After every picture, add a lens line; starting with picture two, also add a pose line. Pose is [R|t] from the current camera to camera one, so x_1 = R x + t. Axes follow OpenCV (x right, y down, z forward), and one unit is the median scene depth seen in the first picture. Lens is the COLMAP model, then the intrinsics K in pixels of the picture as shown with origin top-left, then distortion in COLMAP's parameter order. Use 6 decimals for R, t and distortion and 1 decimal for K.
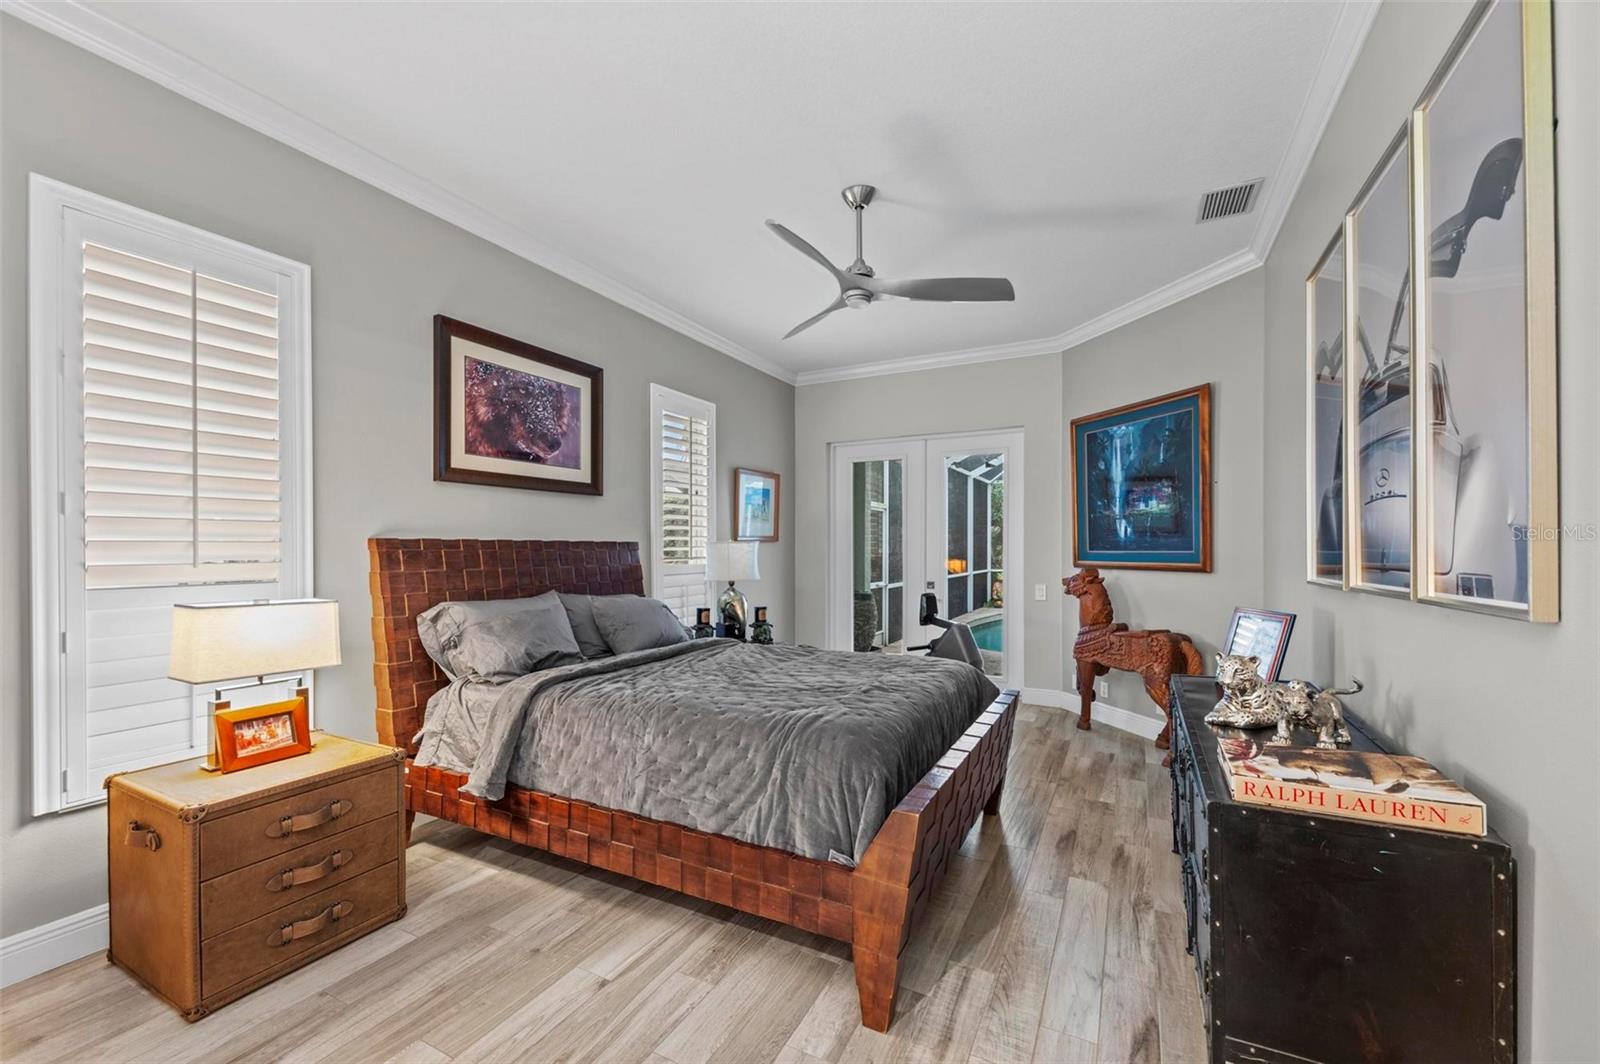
lens RADIAL K [[618.7, 0, 803.1], [0, 618.7, 535.6], [0, 0, 1]] dist [0.009454, -0.000163]
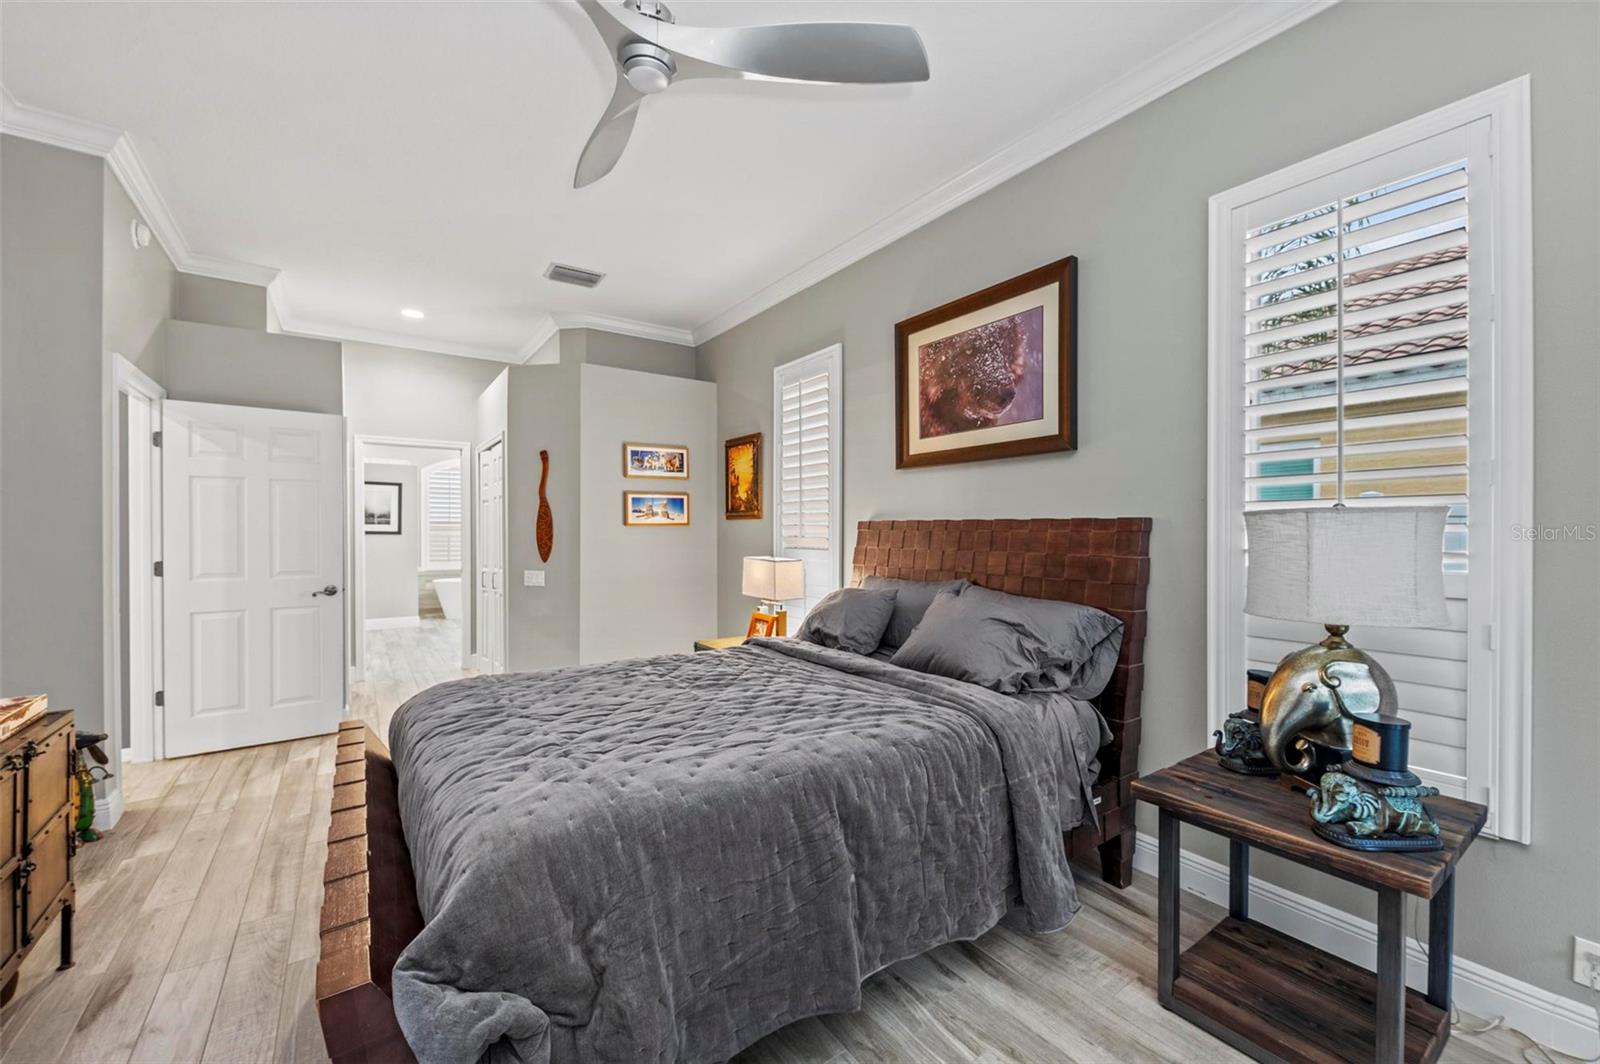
lens RADIAL K [[618.7, 0, 803.1], [0, 618.7, 535.6], [0, 0, 1]] dist [0.009454, -0.000163]
pose [[-0.452841, 0.002969, -0.891587, 0.443301], [0.006017, 0.999982, 0.000274, 0.028281], [0.891571, -0.005240, -0.452850, 1.184016]]
